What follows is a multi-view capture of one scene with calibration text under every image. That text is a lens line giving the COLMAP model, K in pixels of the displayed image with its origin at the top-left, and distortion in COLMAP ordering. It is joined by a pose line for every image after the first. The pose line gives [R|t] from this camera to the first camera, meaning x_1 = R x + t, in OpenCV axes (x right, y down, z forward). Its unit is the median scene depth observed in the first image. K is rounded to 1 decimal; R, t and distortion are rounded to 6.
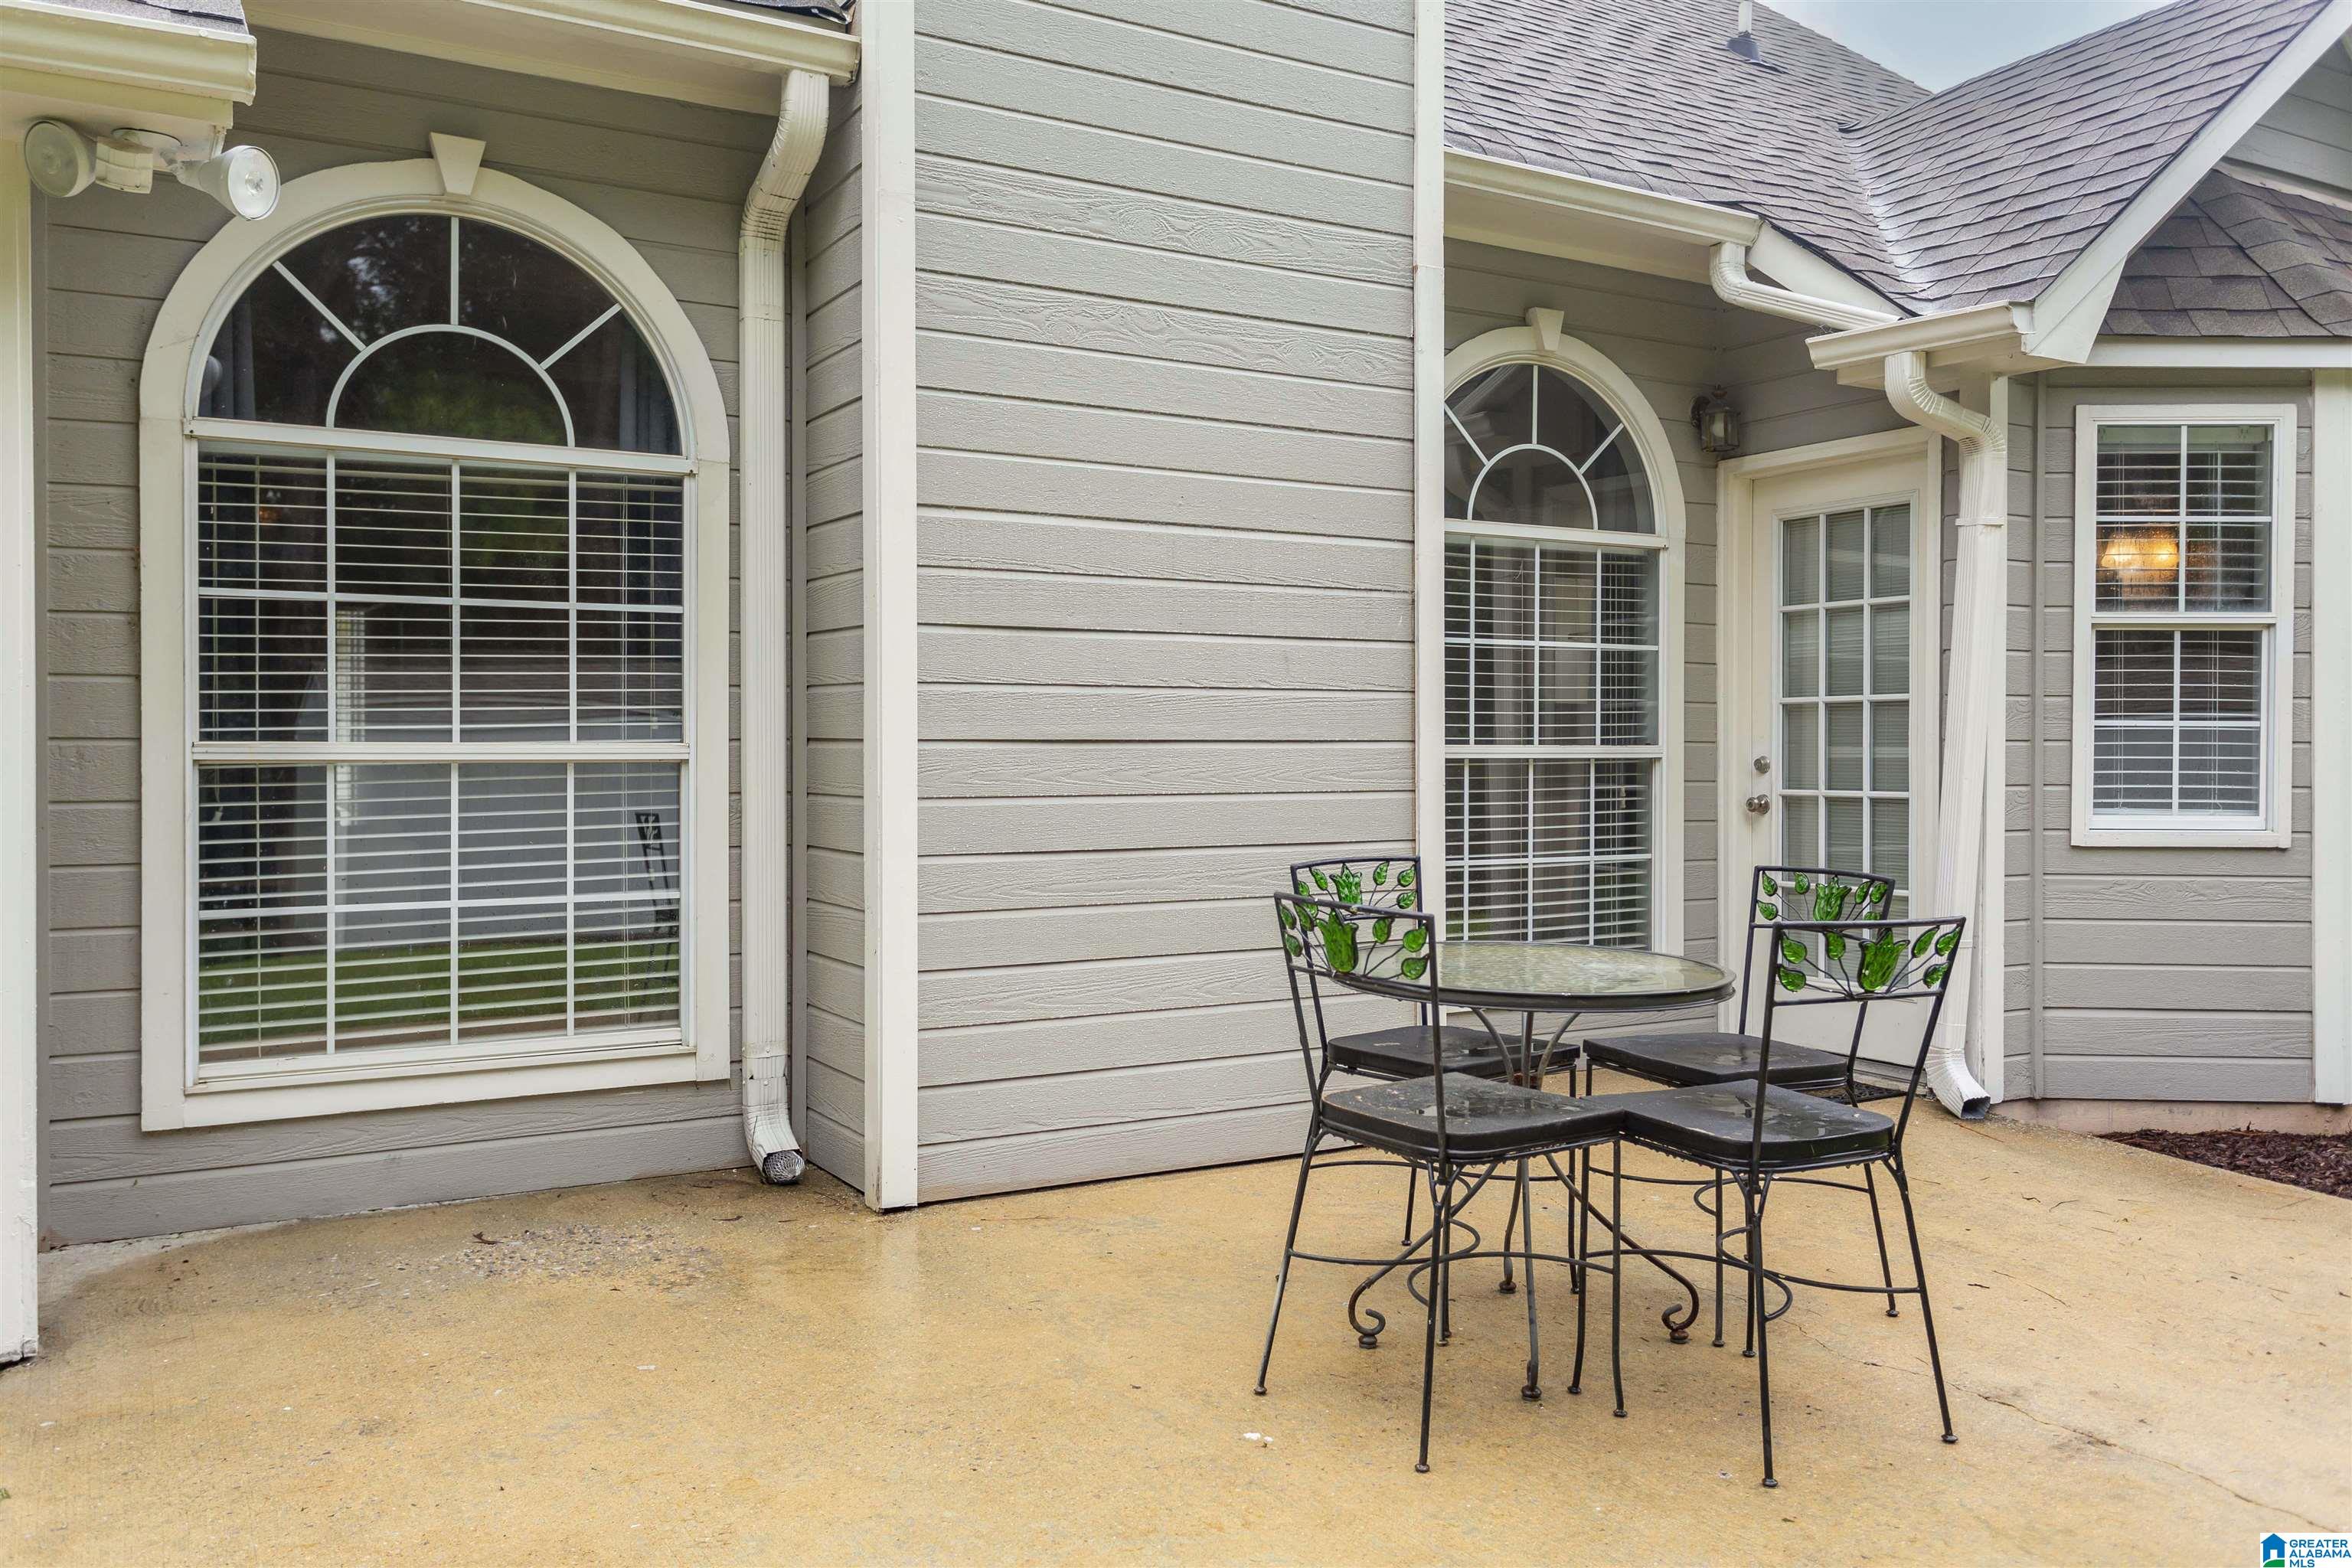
lens RADIAL K [[1887.6, 0, 1173.2], [0, 1887.6, 796.1], [0, 0, 1]] dist [0.026366, -0.003640]
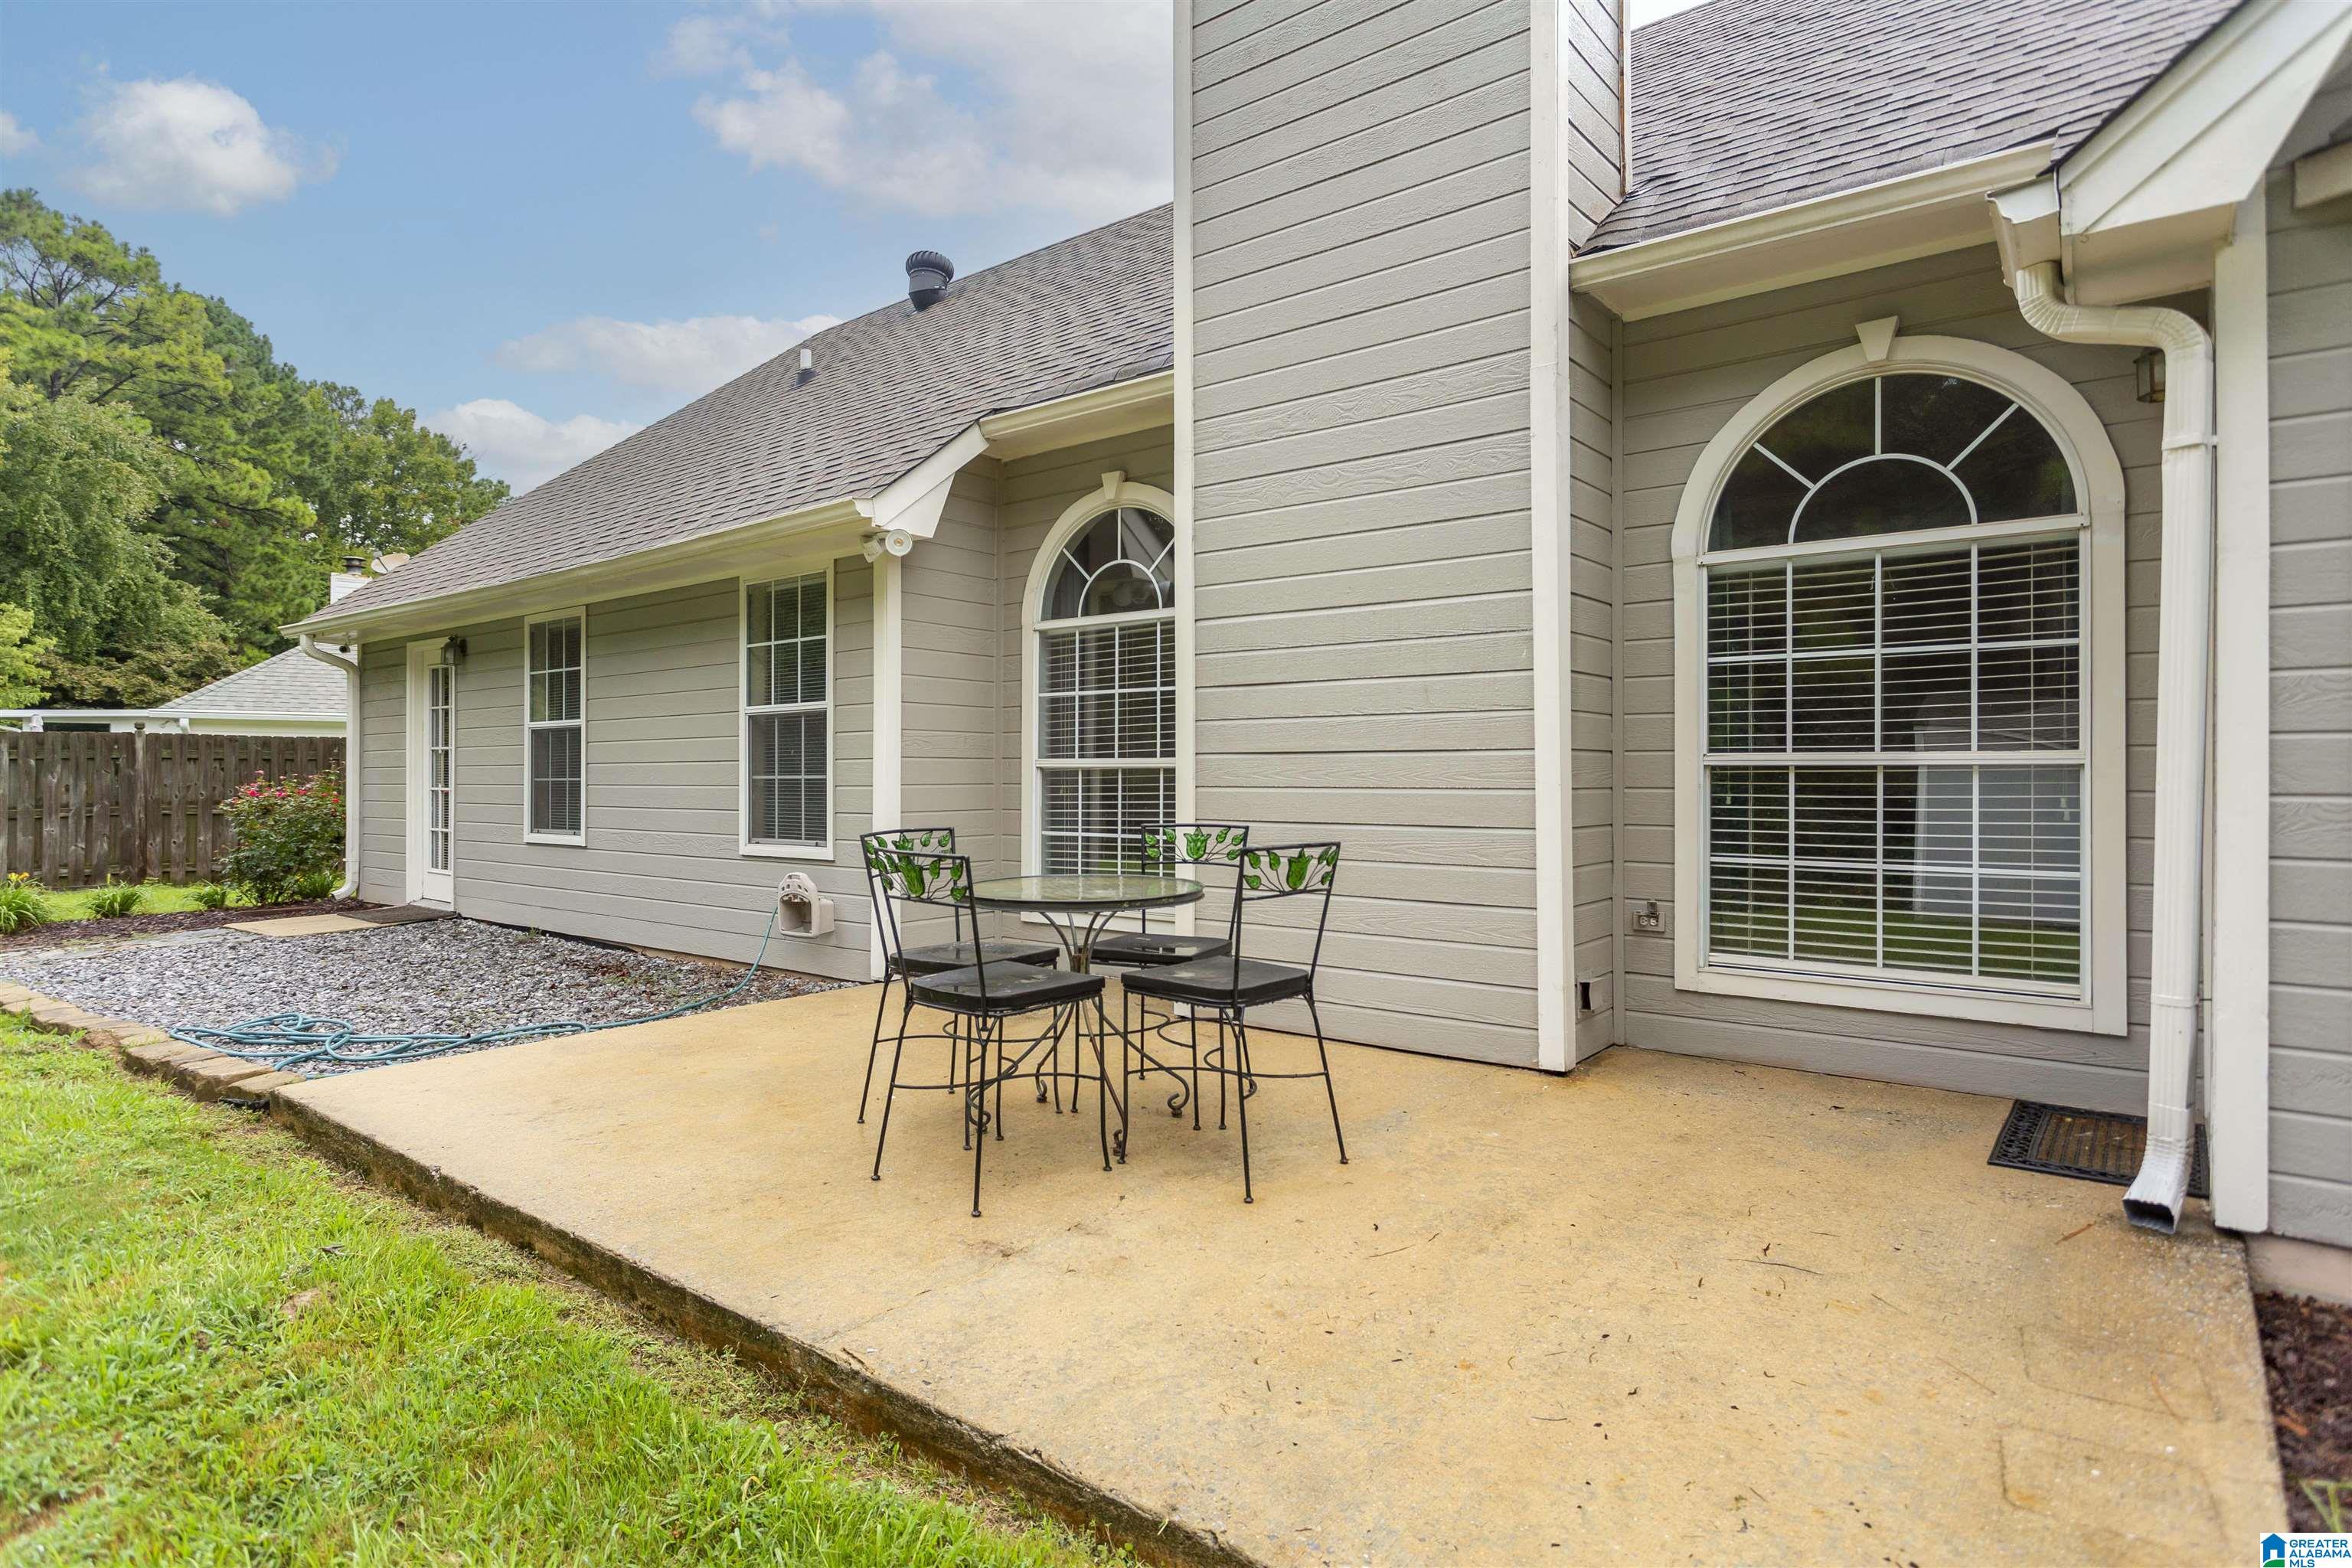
lens RADIAL K [[1281.1, 0, 1187.7], [0, 1281.1, 780.3], [0, 0, 1]] dist [-0.004482, 0.000764]
pose [[0.355715, 0.010132, -0.934539, 0.706351], [-0.015945, 0.999861, 0.004771, -0.009215], [0.934458, 0.013204, 0.355828, 0.416847]]
